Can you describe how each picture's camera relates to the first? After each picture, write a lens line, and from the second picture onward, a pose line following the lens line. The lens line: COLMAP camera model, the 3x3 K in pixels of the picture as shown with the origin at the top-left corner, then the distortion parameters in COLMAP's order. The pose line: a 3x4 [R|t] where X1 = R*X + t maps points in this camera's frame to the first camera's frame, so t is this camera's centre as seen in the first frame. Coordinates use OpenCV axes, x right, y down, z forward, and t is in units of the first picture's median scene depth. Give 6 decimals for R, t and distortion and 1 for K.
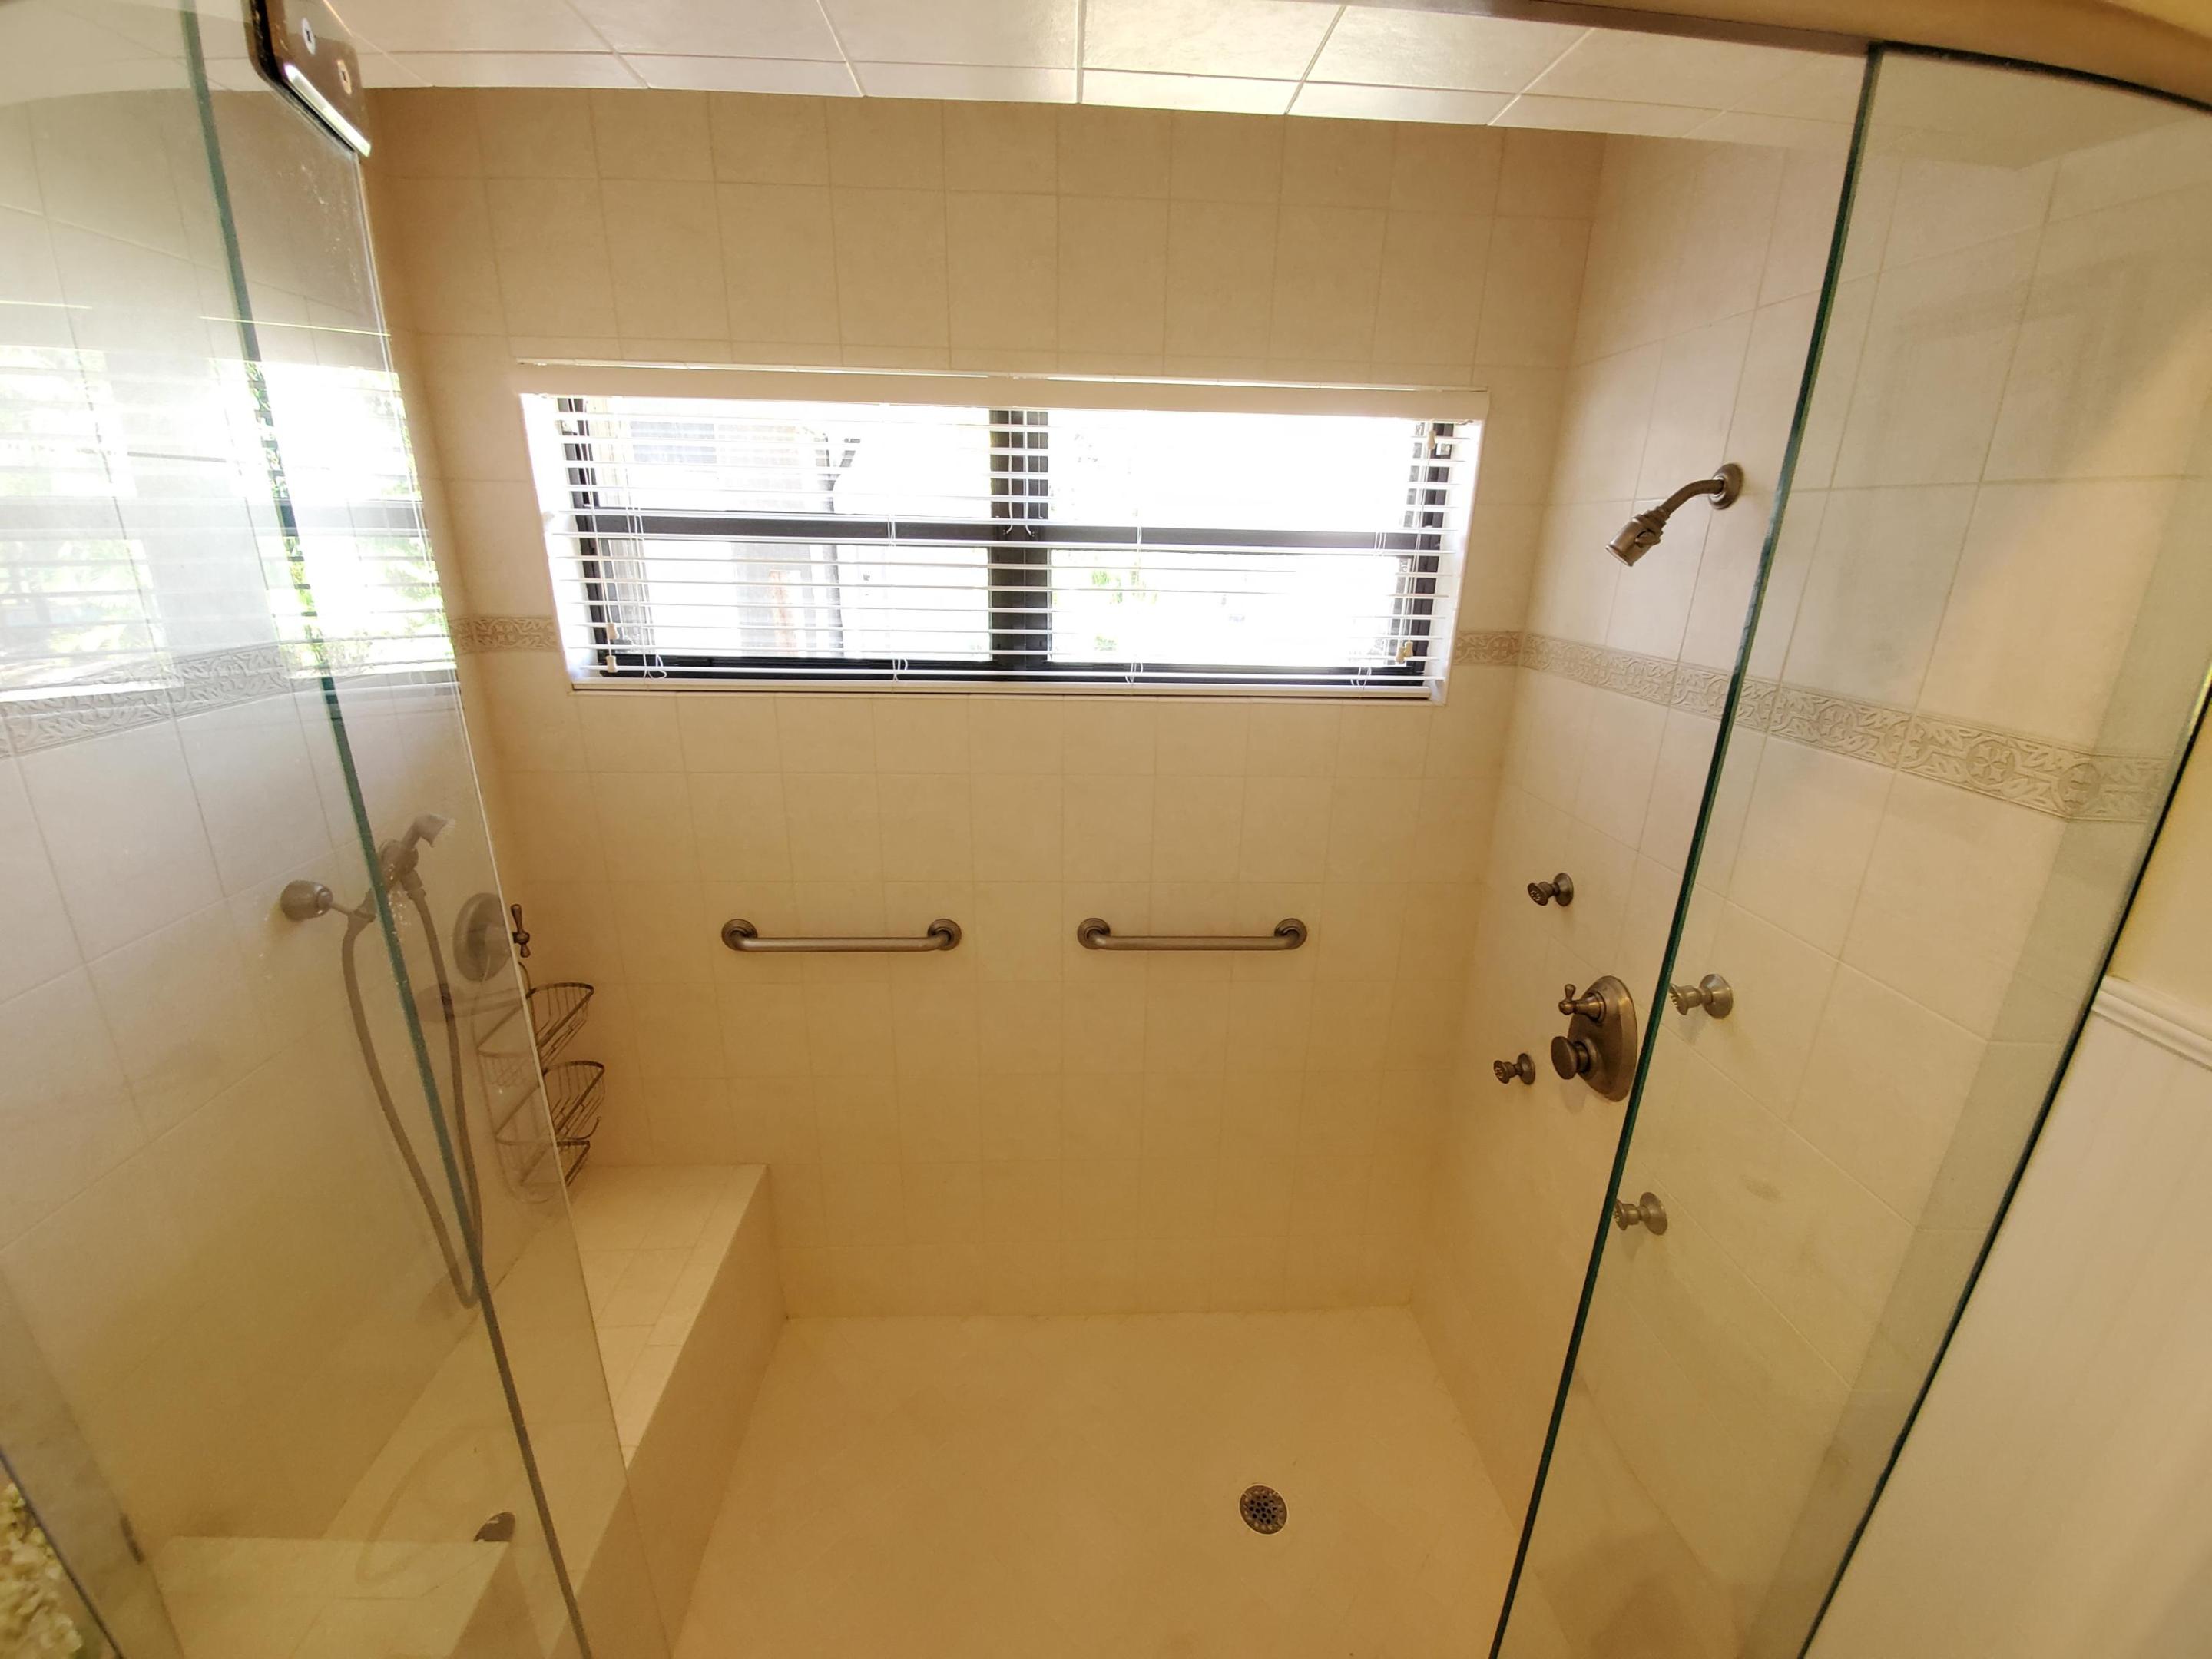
lens RADIAL K [[902.8, 0, 1117.2], [0, 902.8, 842.6], [0, 0, 1]] dist [0.016880, -0.000559]
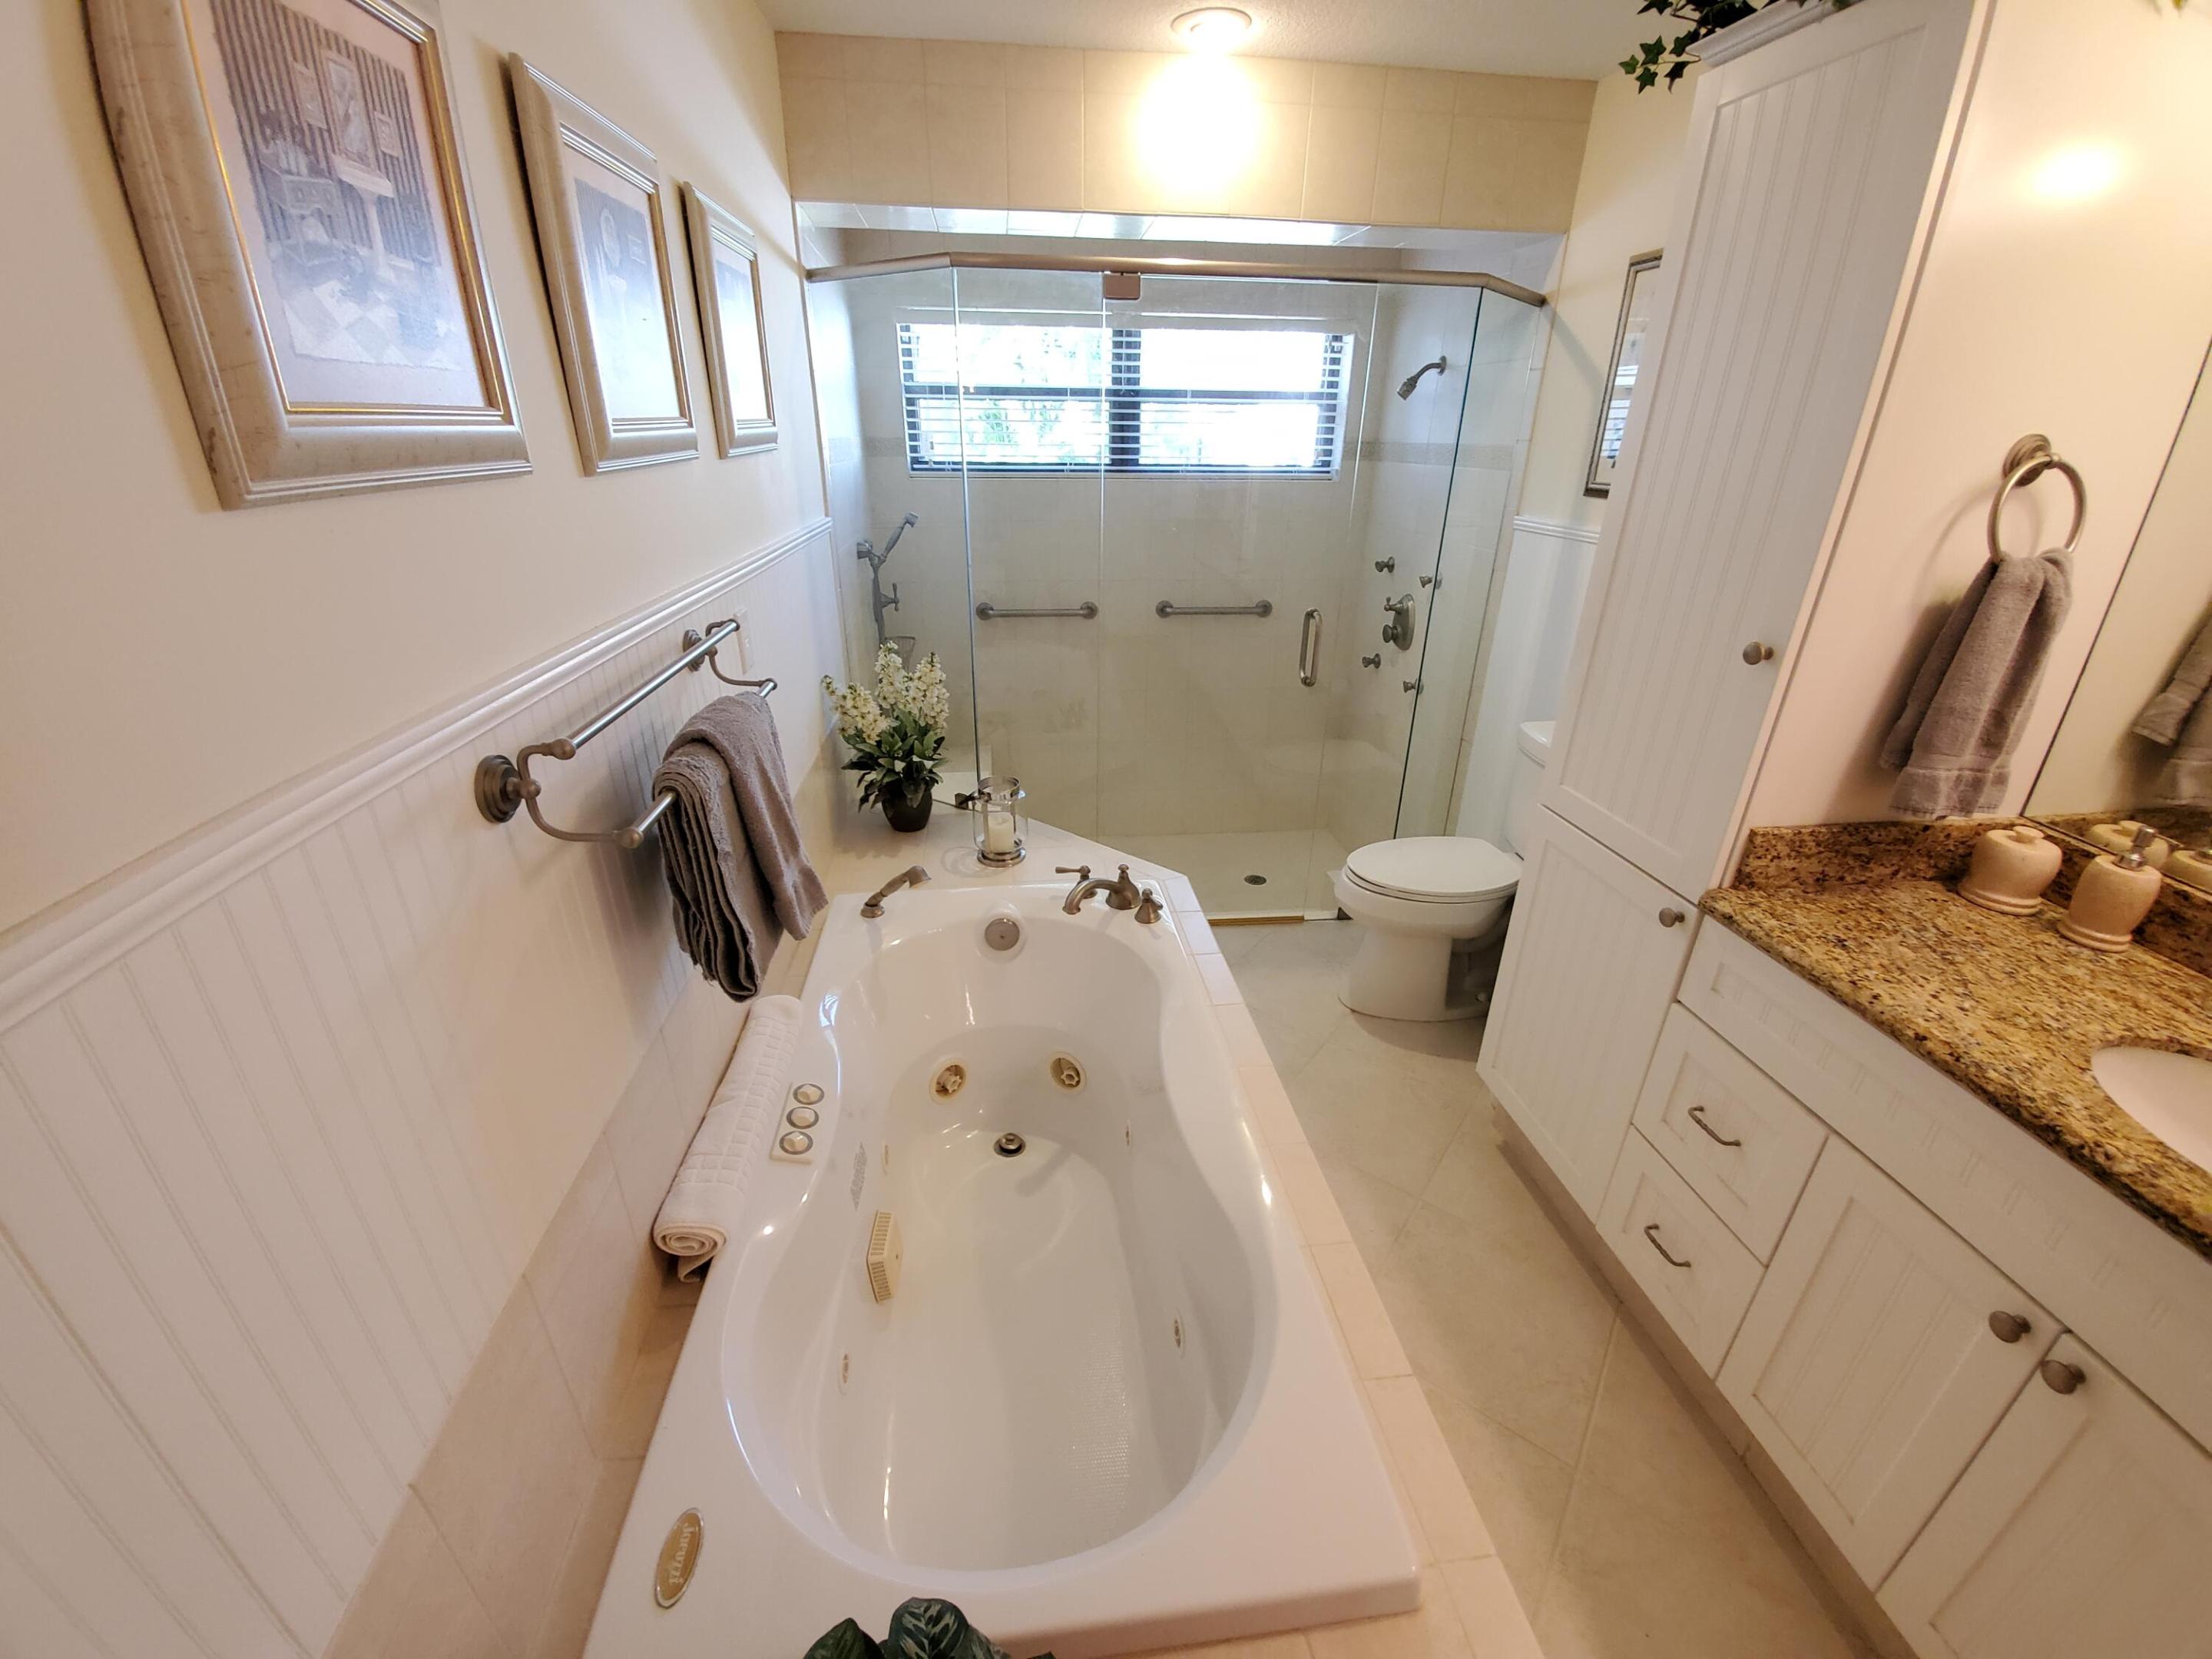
lens RADIAL K [[902.8, 0, 1118.6], [0, 902.8, 816.3], [0, 0, 1]] dist [0.016880, -0.000559]
pose [[0.999063, -0.024147, 0.035926, -0.217694], [0.021381, 0.996918, 0.075480, 0.427750], [-0.037638, -0.074641, 0.996500, -1.037662]]
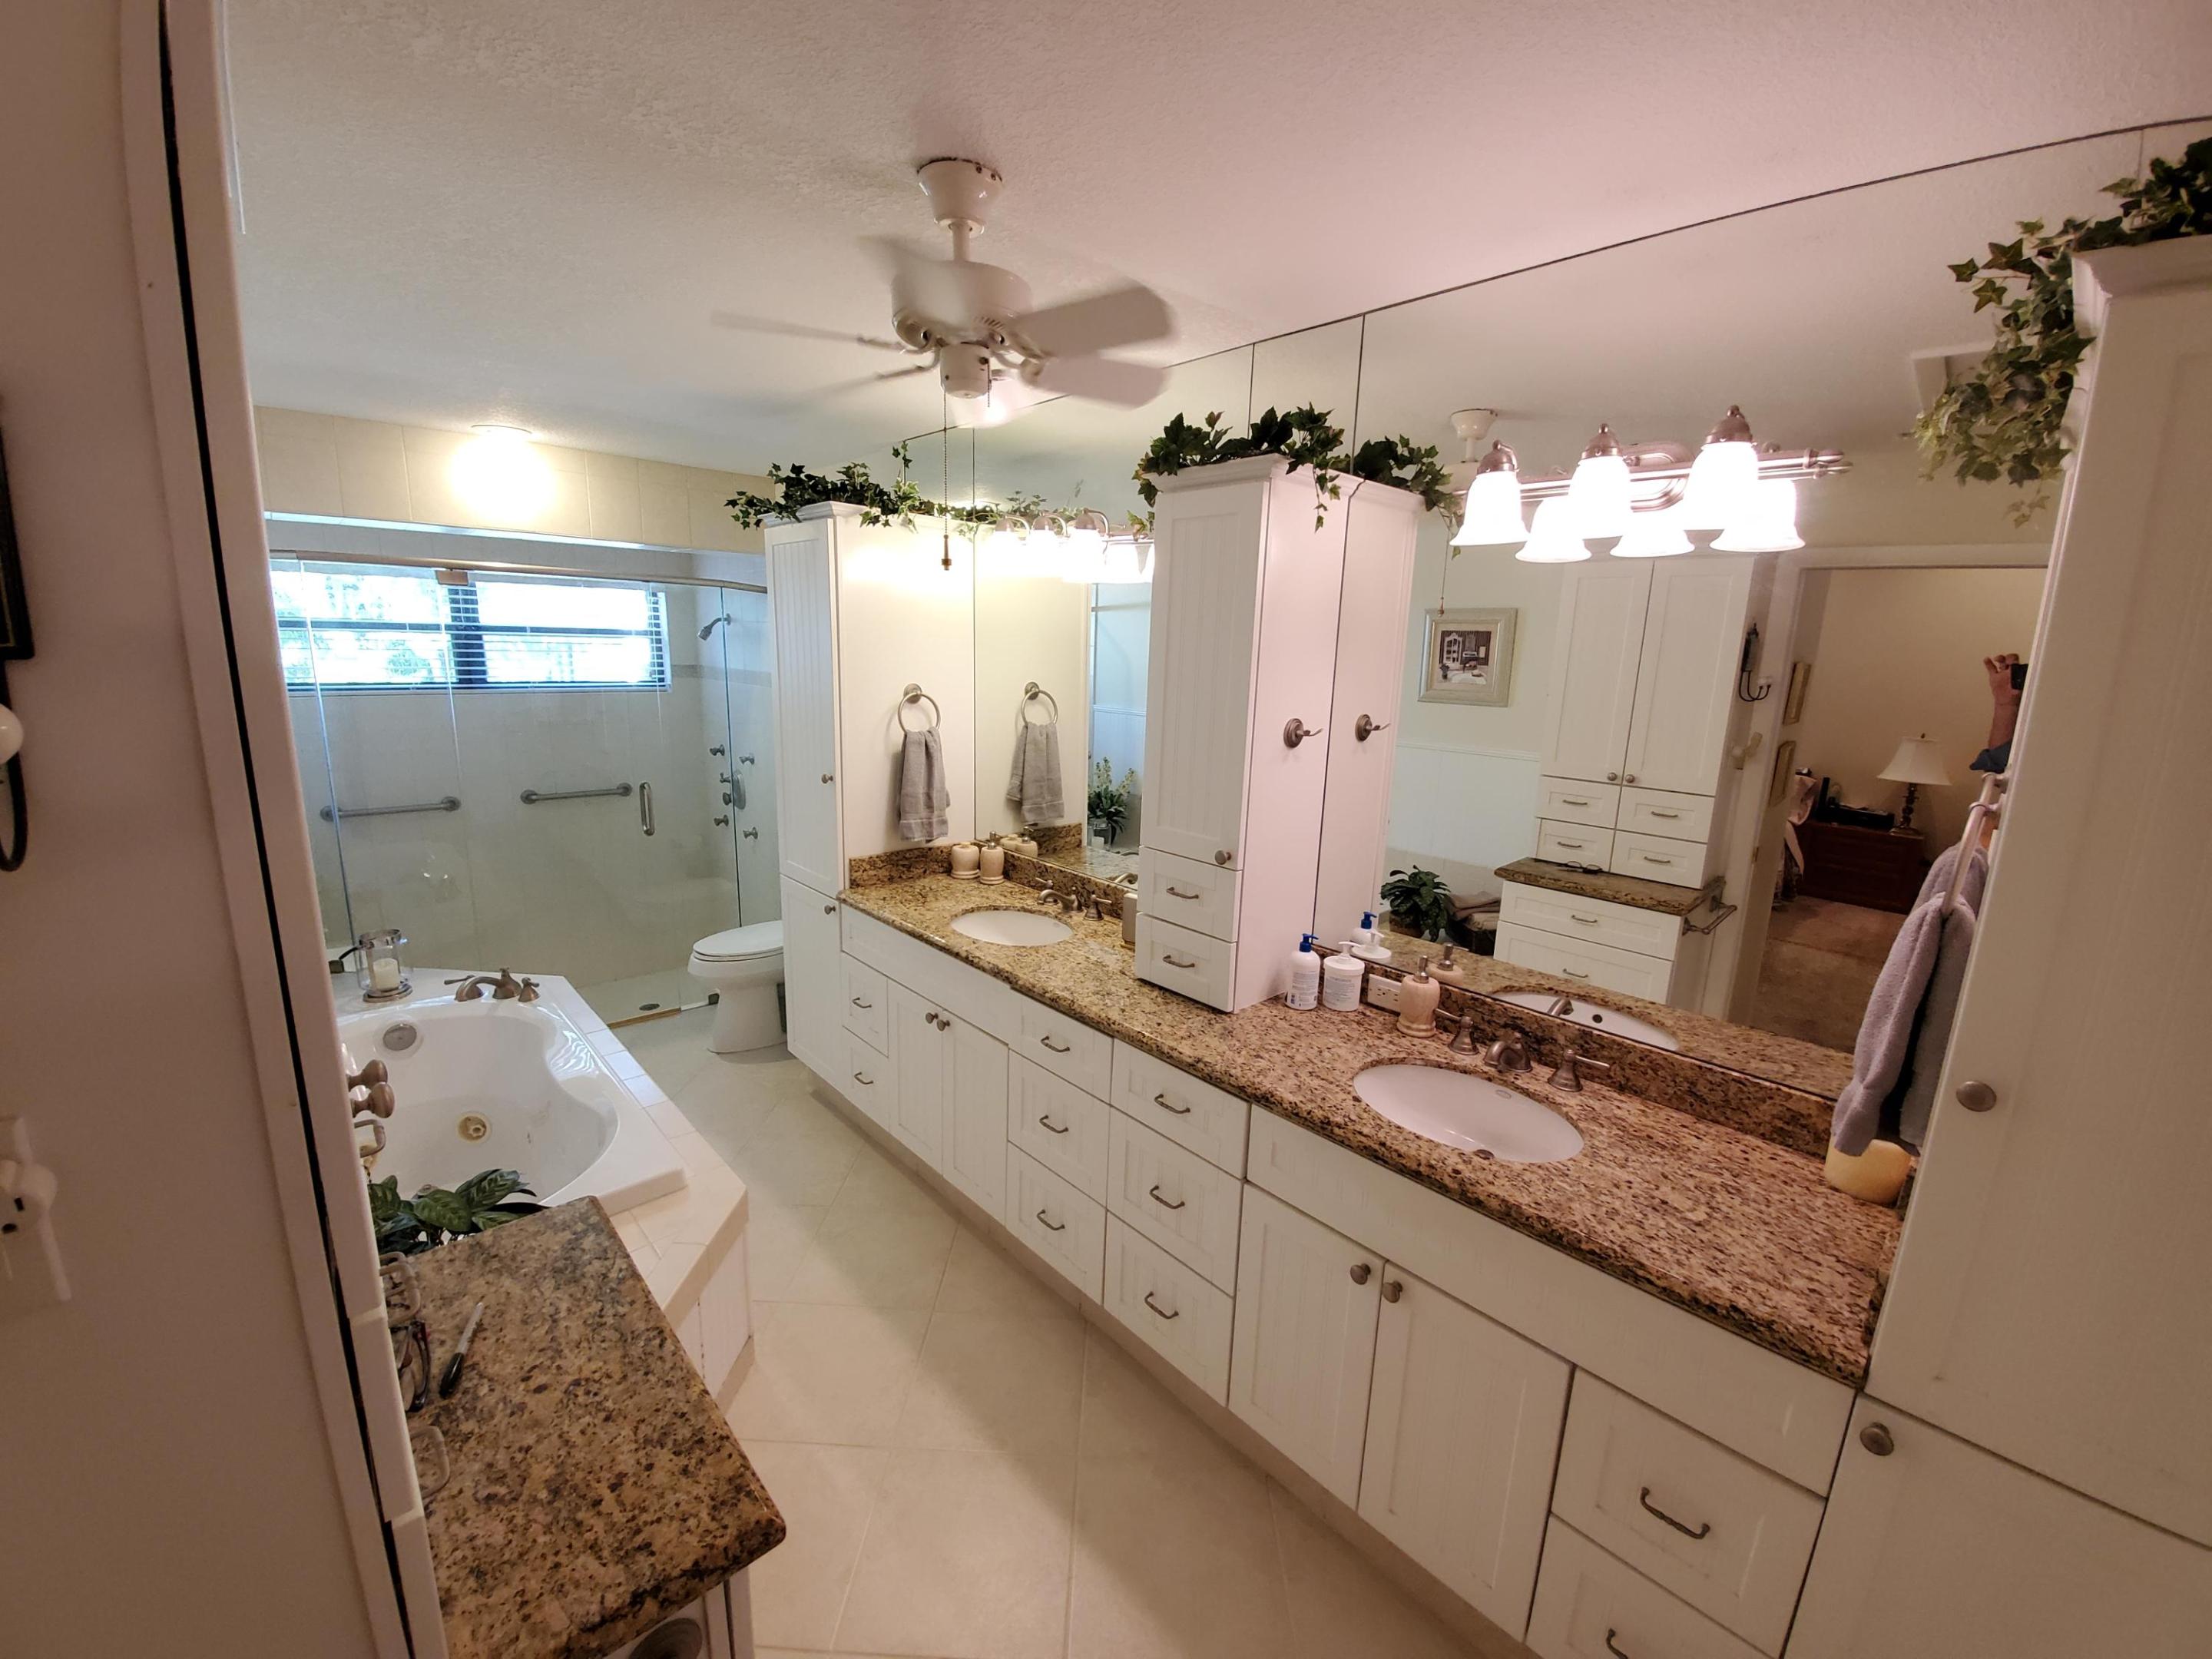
lens RADIAL K [[902.8, 0, 1114.4], [0, 902.8, 829.1], [0, 0, 1]] dist [0.016880, -0.000559]
pose [[0.797148, -0.124527, 0.590803, -0.232823], [0.187055, 0.981293, -0.045553, 0.610993], [-0.574078, 0.146826, 0.805529, -1.850562]]
